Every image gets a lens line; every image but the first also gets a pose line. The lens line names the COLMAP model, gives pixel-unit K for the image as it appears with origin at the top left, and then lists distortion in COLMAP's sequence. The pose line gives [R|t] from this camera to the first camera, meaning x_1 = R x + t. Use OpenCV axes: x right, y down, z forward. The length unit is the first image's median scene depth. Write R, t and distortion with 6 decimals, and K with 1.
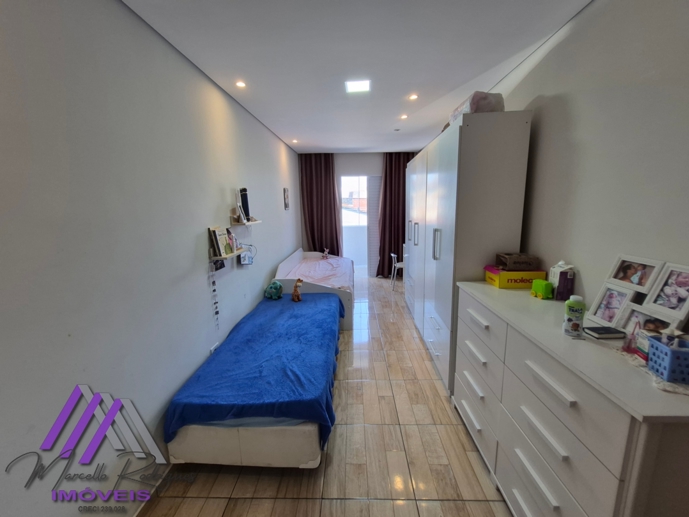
lens RADIAL K [[270.2, 0, 343.4], [0, 270.2, 257.0], [0, 0, 1]] dist [0.001938, -0.000980]
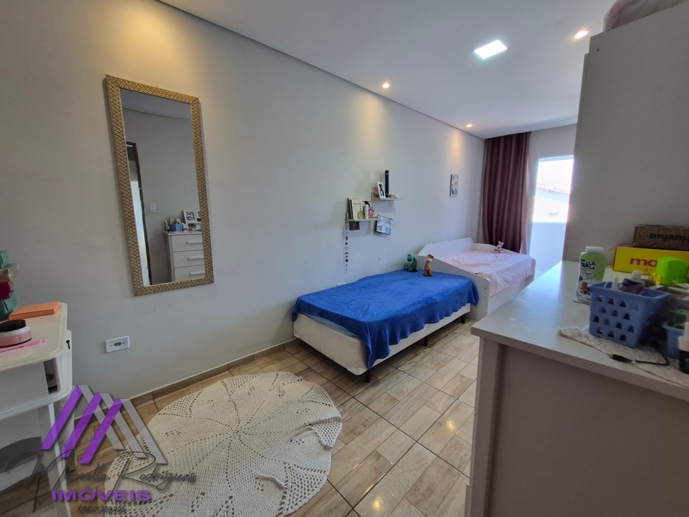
lens RADIAL K [[270.2, 0, 344.7], [0, 270.2, 259.3], [0, 0, 1]] dist [0.001938, -0.000980]
pose [[0.703912, 0.141818, -0.695985, 0.461049], [-0.145576, 0.987869, 0.054060, 0.121759], [0.695209, 0.063265, 0.716018, 0.006901]]
